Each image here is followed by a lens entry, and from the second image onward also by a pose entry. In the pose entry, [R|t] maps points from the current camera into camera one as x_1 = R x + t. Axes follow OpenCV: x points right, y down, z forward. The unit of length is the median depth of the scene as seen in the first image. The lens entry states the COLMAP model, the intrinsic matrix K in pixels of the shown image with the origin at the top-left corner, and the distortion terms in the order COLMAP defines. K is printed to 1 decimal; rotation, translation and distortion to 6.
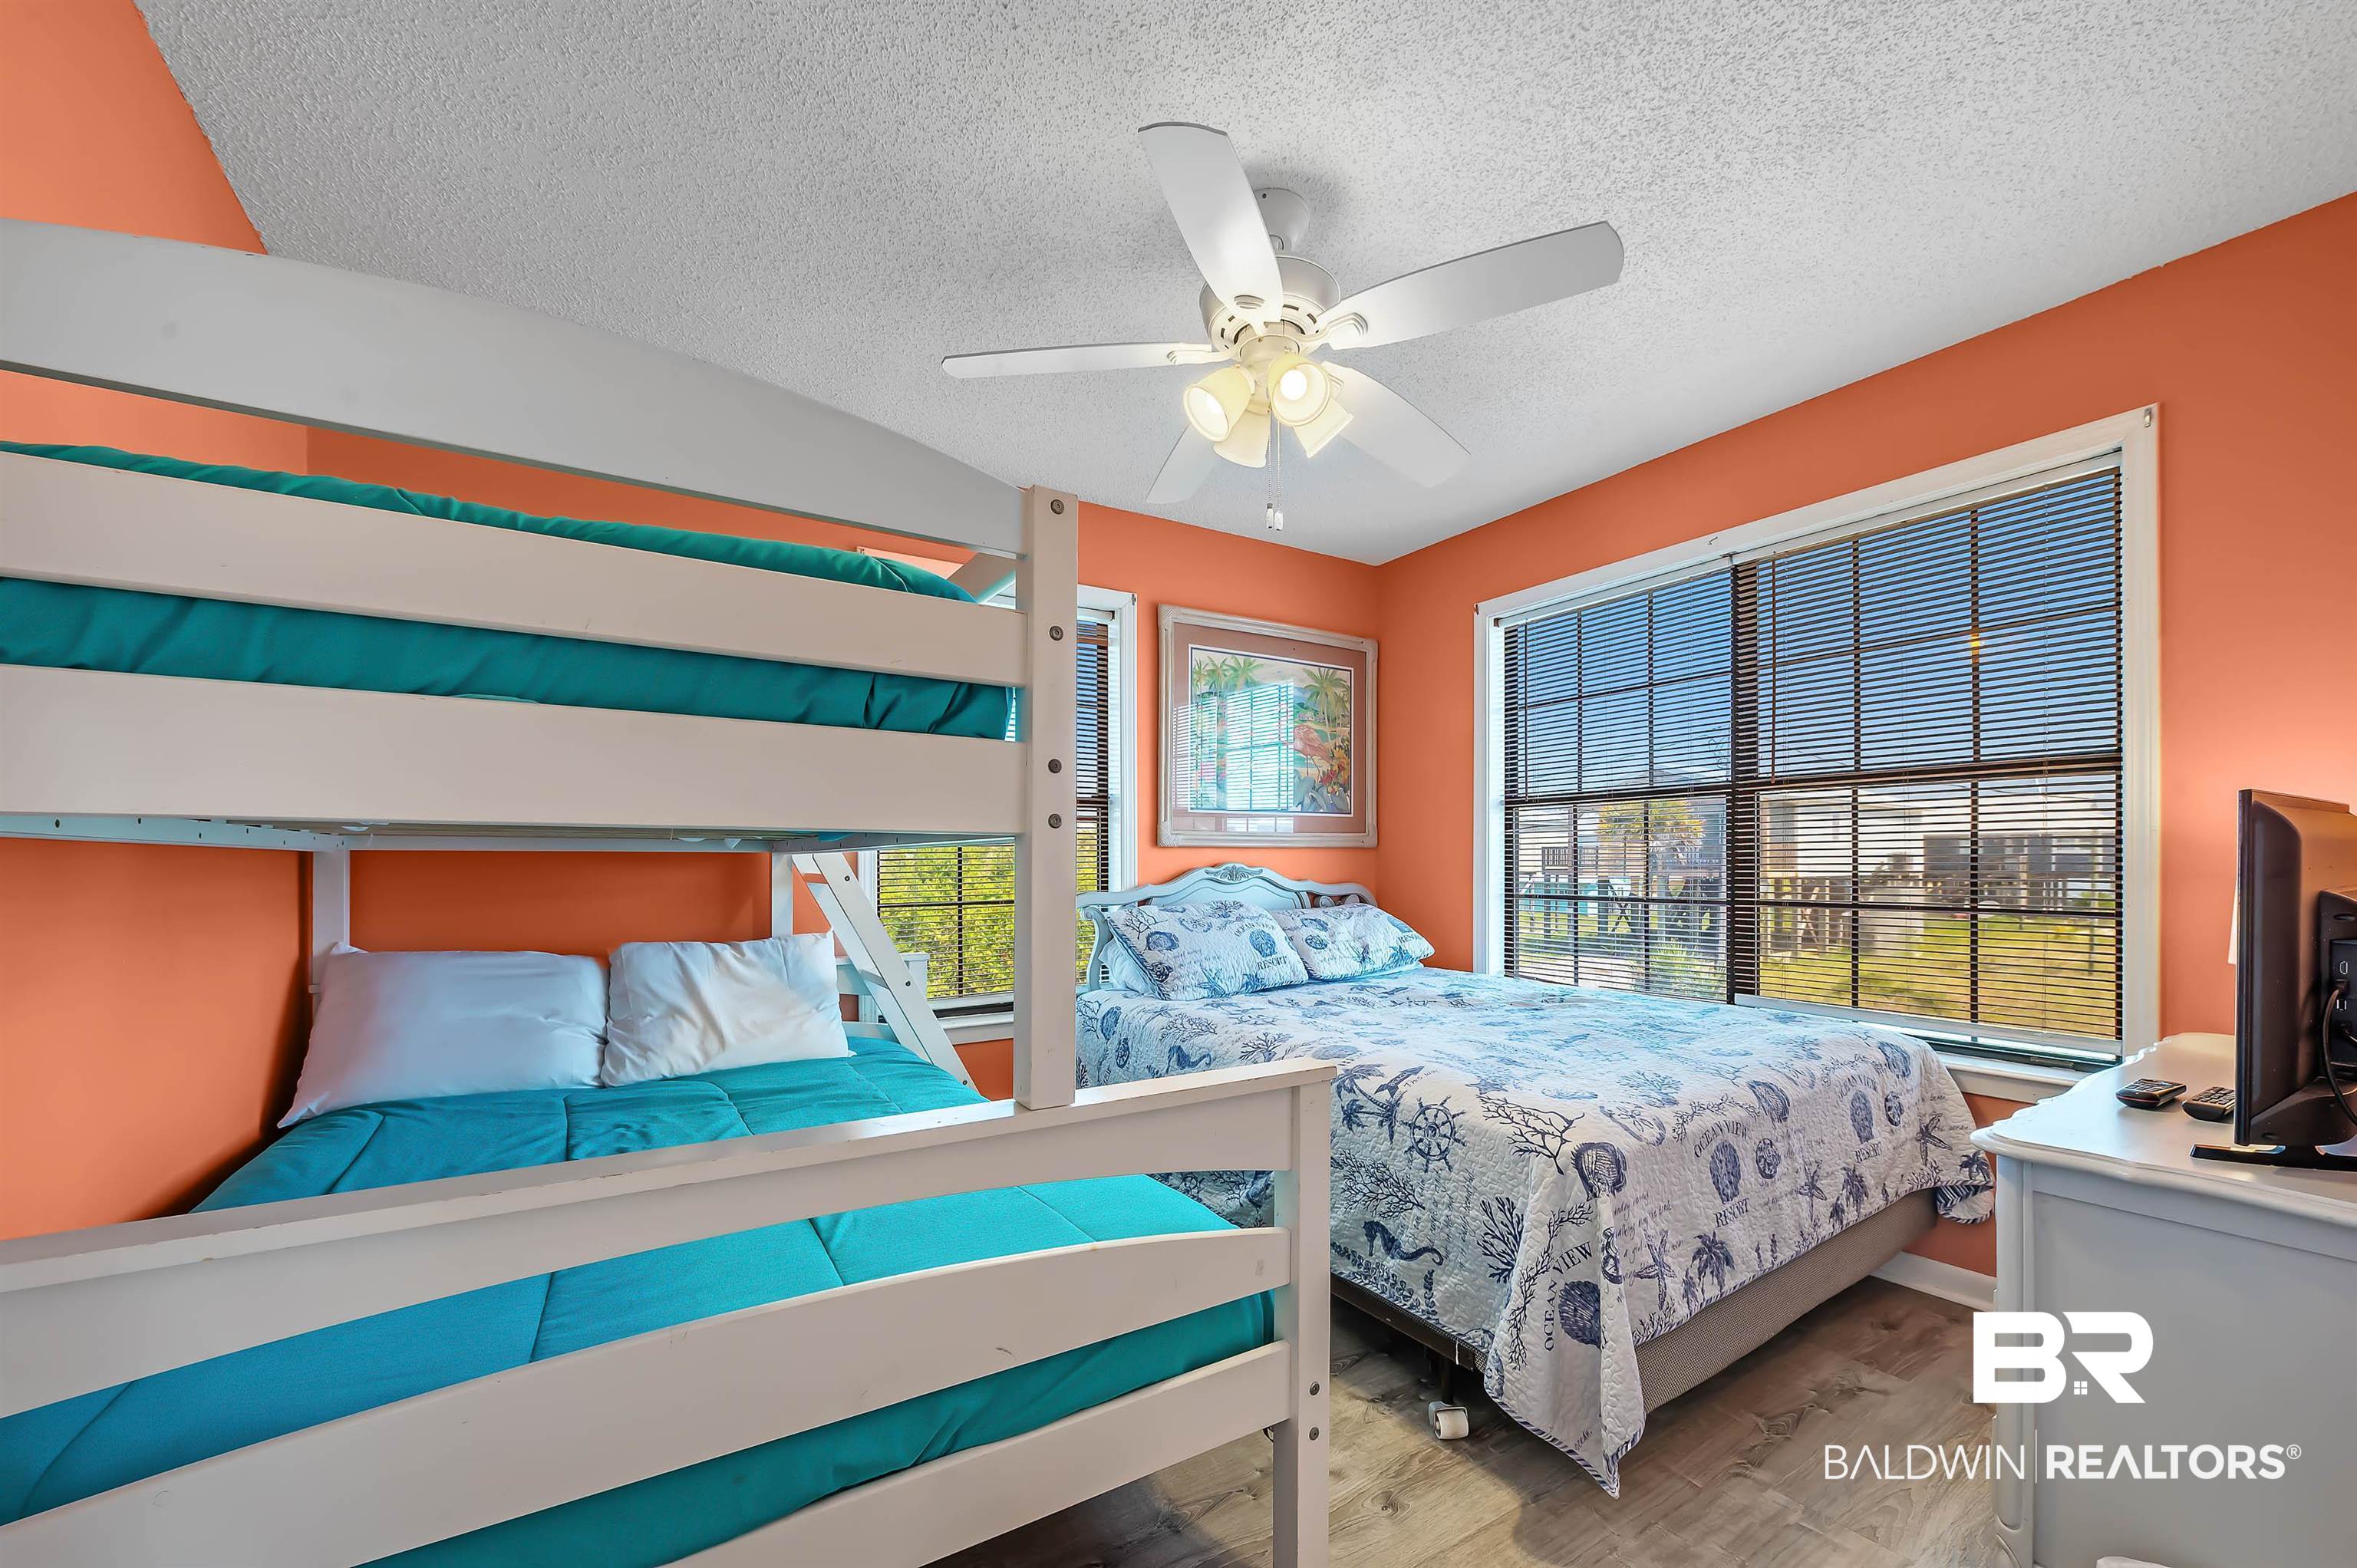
lens RADIAL K [[942.0, 0, 1210.5], [0, 942.0, 866.1], [0, 0, 1]] dist [-0.005536, -0.001114]
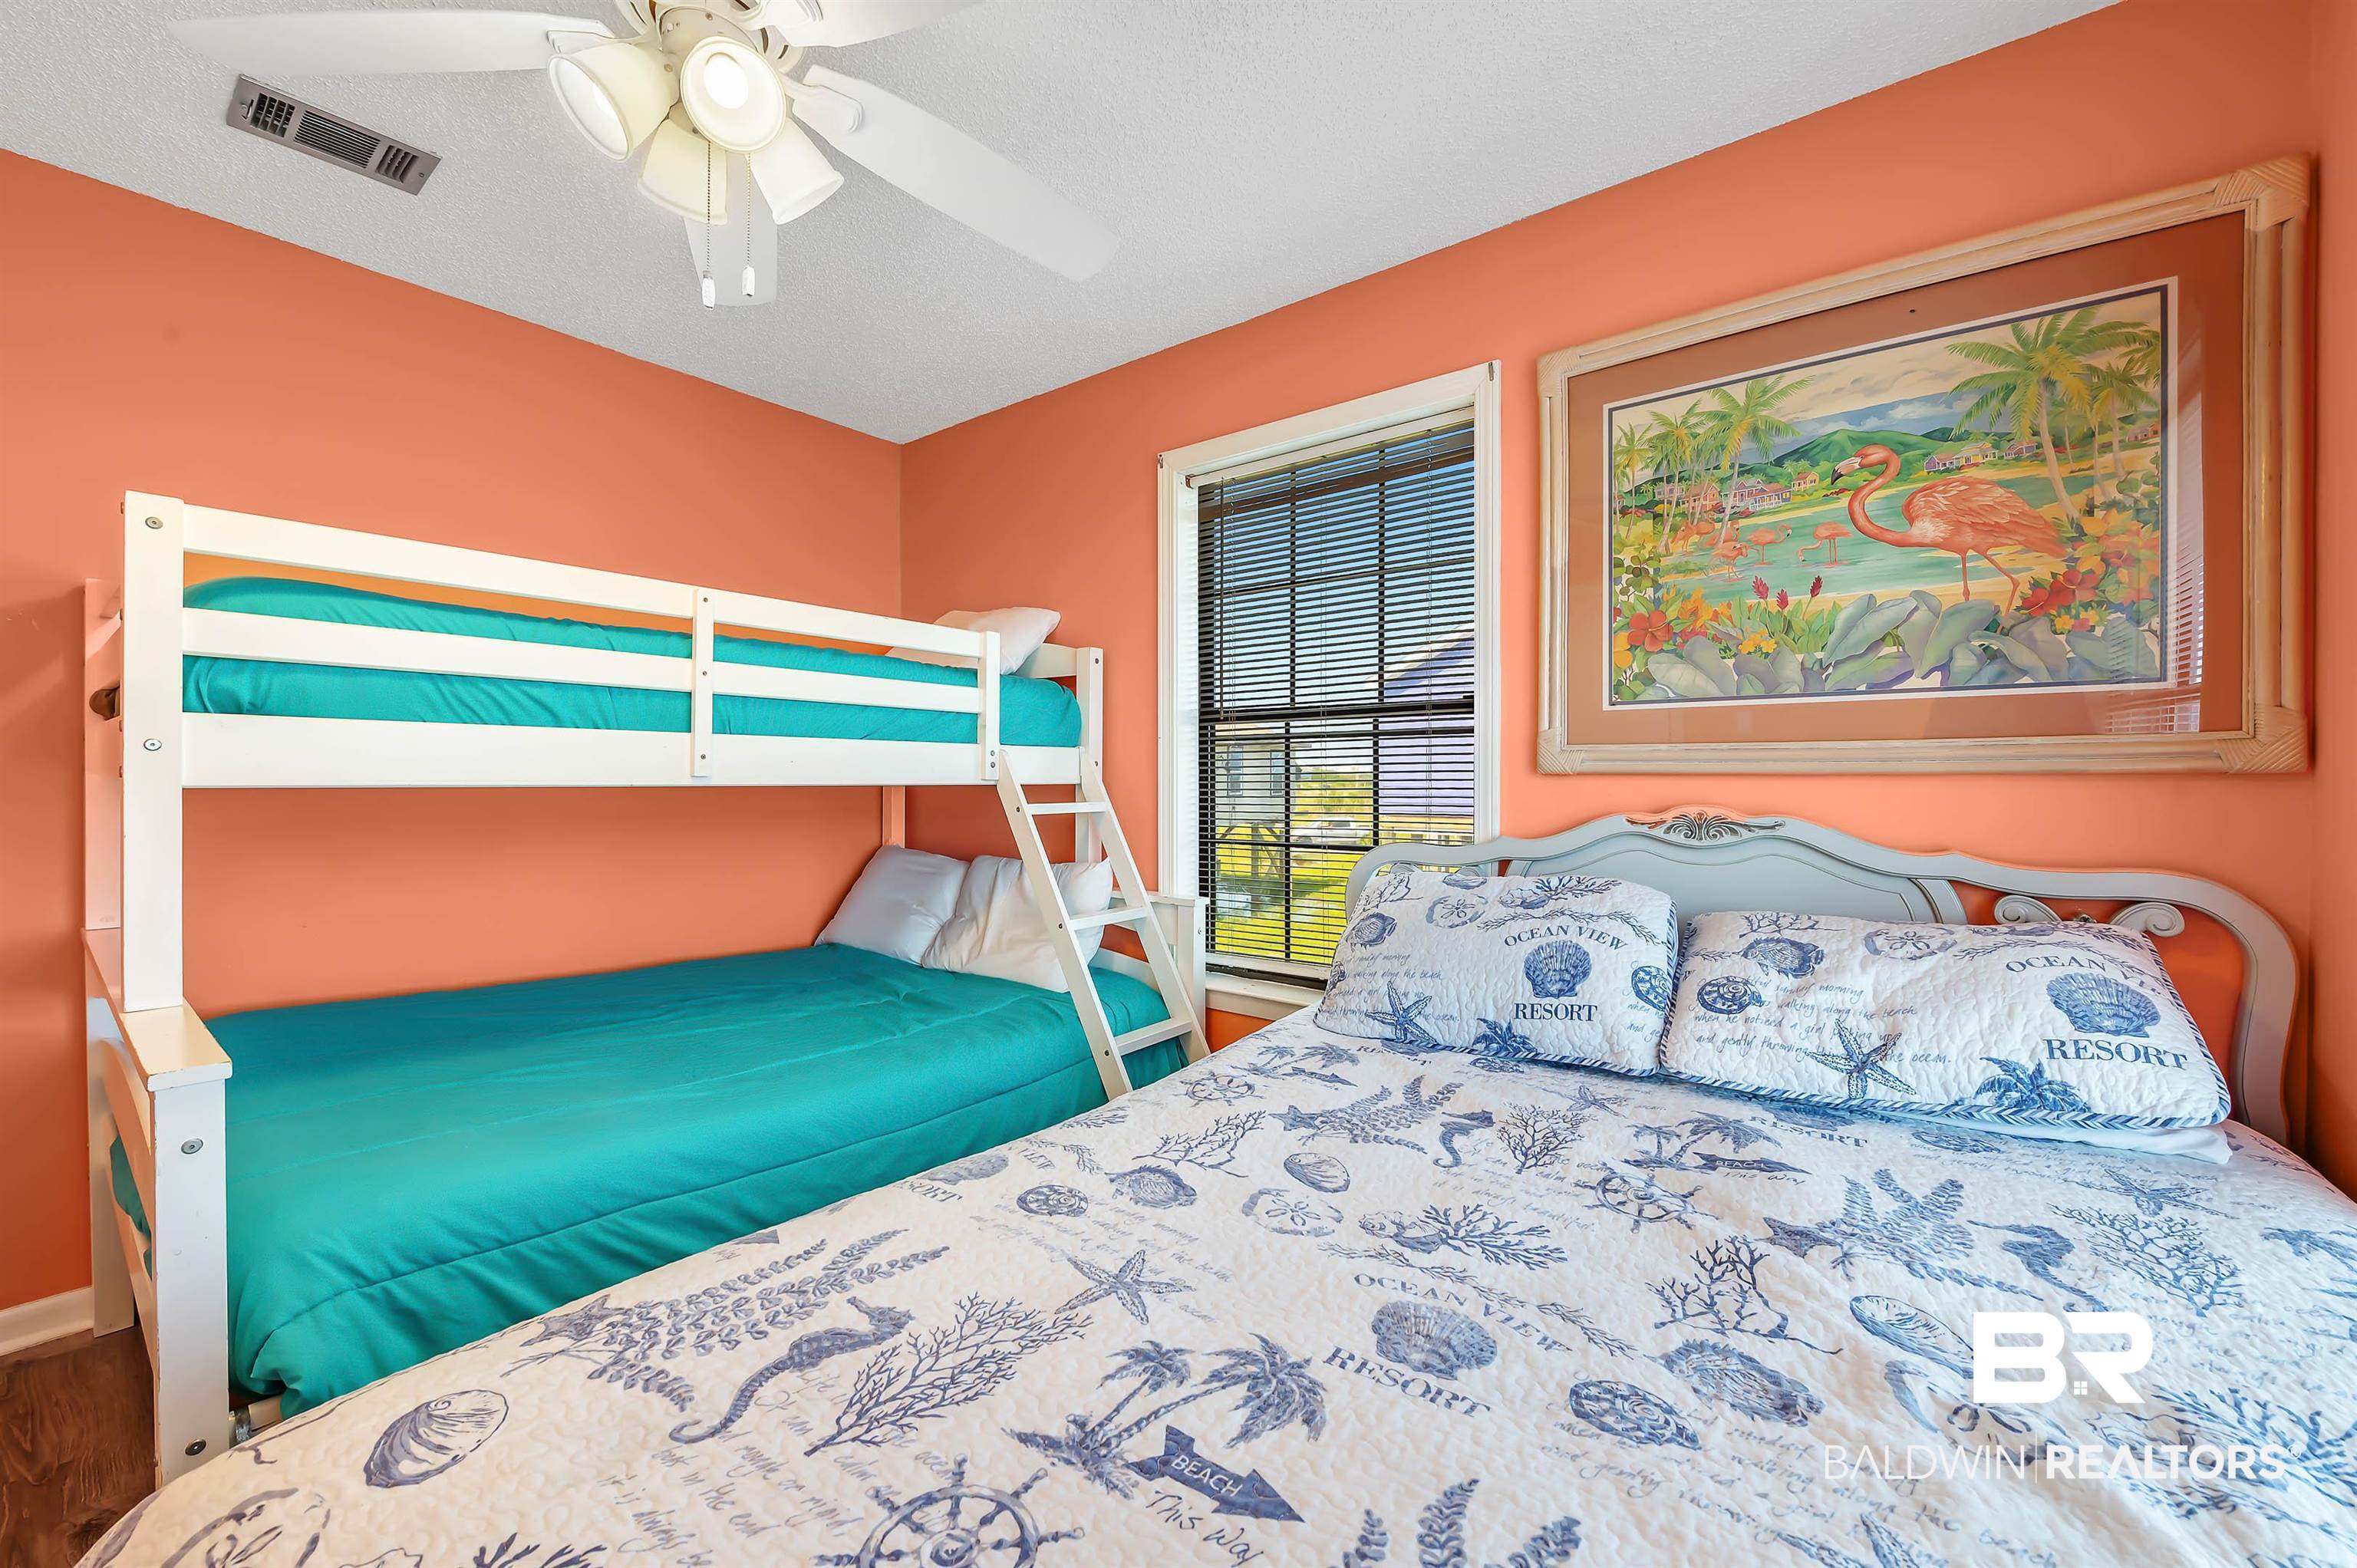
lens RADIAL K [[942.0, 0, 1178.4], [0, 942.0, 781.7], [0, 0, 1]] dist [-0.005536, -0.001114]
pose [[0.309403, 0.000263, -0.950931, 0.422998], [-0.016354, 0.999854, -0.005044, -0.009611], [0.950790, 0.017112, 0.309362, 0.599803]]
